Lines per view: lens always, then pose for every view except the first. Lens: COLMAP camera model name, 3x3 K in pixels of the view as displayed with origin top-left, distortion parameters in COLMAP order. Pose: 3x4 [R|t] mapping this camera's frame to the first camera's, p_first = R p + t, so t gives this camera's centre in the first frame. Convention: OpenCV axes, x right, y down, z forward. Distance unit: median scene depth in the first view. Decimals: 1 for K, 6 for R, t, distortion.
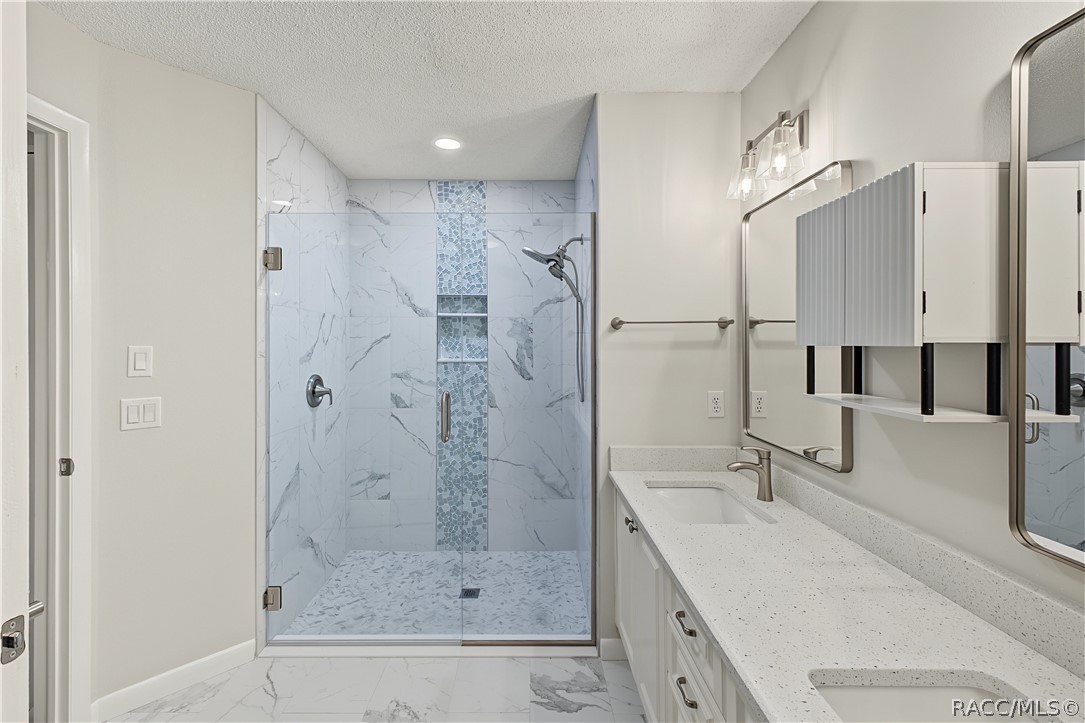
lens RADIAL K [[465.4, 0, 538.8], [0, 465.4, 333.2], [0, 0, 1]] dist [-0.000466, -0.000224]
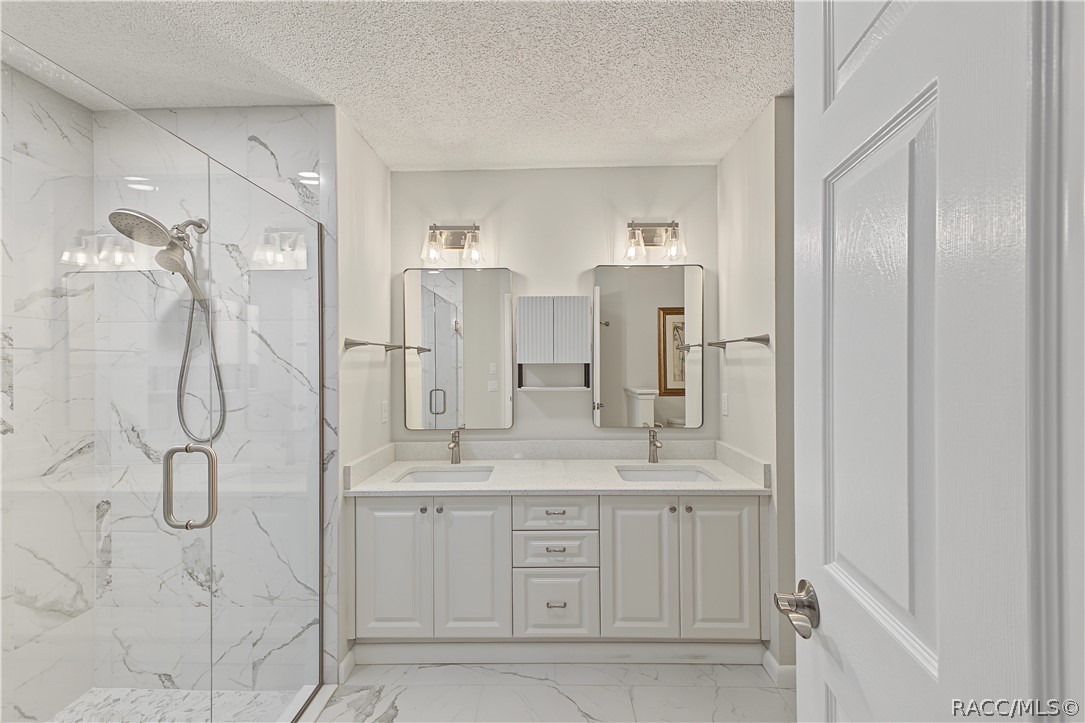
lens RADIAL K [[433.4, 0, 544.3], [0, 433.4, 350.3], [0, 0, 1]] dist [0.014143, -0.000682]
pose [[0.023602, 0.022296, 0.999473, -0.792737], [-0.016665, 0.999621, -0.021906, 0.006999], [-0.999583, -0.016139, 0.023964, 0.557792]]
